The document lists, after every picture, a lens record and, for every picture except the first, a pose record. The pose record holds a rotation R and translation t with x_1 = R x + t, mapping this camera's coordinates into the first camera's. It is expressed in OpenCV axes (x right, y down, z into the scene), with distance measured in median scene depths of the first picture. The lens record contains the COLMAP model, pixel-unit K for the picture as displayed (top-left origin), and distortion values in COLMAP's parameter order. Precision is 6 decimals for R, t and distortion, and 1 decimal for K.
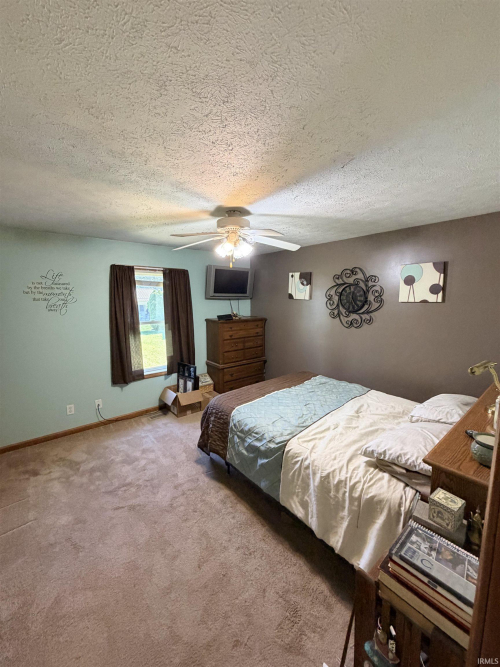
lens RADIAL K [[265.2, 0, 250.3], [0, 265.2, 332.8], [0, 0, 1]] dist [0.000701, -0.000642]
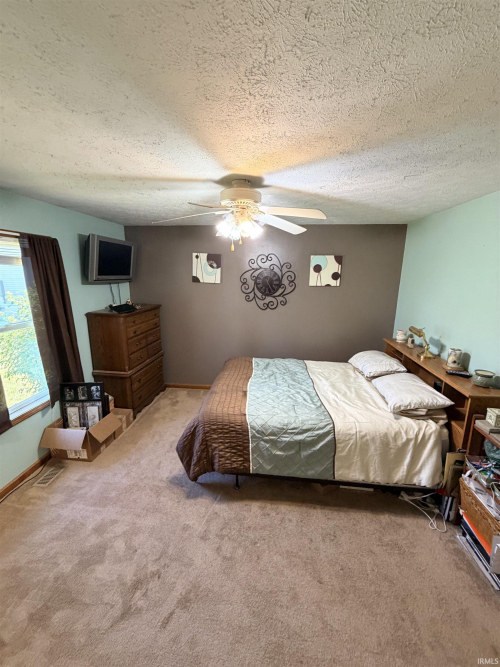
lens RADIAL K [[265.2, 0, 250.0], [0, 265.2, 334.0], [0, 0, 1]] dist [0.000701, -0.000642]
pose [[0.716498, -0.145867, 0.682168, -0.448977], [0.081536, 0.988703, 0.125774, -0.064980], [-0.692808, -0.034495, 0.720297, 0.267302]]
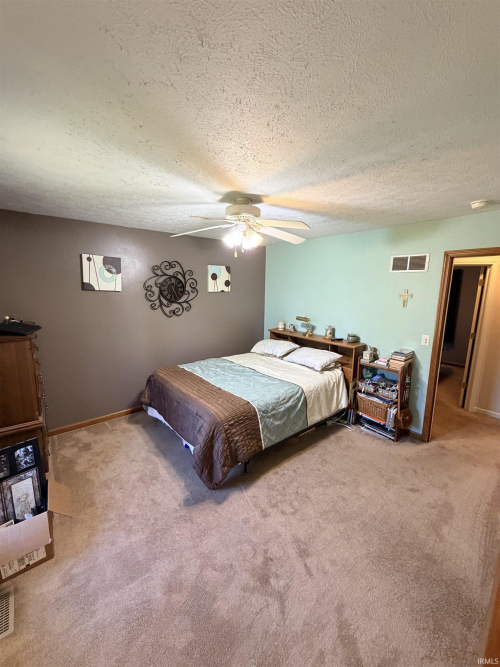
lens RADIAL K [[265.2, 0, 250.7], [0, 265.2, 334.1], [0, 0, 1]] dist [0.000701, -0.000642]
pose [[0.012497, -0.172646, 0.984905, -0.731258], [0.126213, 0.977376, 0.169725, -0.096914], [-0.991925, 0.122186, 0.034004, 0.682828]]
